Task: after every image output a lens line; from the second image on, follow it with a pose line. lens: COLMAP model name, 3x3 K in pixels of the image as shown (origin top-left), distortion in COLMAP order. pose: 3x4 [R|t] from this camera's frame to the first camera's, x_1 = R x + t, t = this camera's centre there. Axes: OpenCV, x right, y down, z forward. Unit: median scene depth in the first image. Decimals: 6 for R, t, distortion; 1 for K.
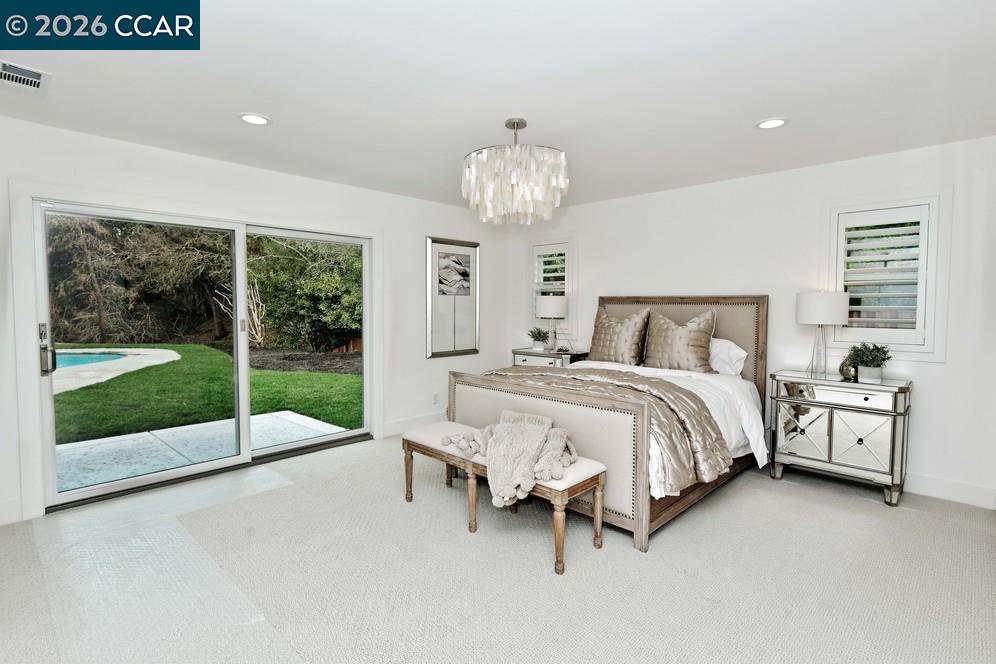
lens RADIAL K [[476.8, 0, 498.5], [0, 476.8, 330.8], [0, 0, 1]] dist [0.002858, -0.000351]
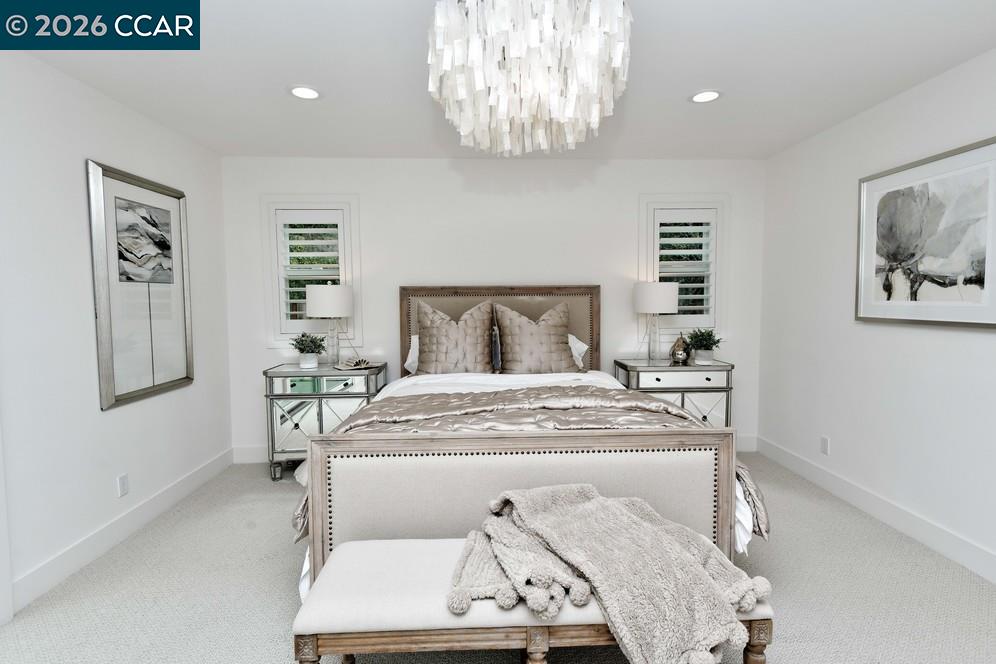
lens RADIAL K [[476.8, 0, 498.8], [0, 476.8, 327.6], [0, 0, 1]] dist [0.002858, -0.000351]
pose [[0.690549, -0.057524, 0.720994, -0.216903], [0.050322, 0.998238, 0.031446, -0.022203], [-0.721533, 0.014567, 0.692227, 0.359649]]
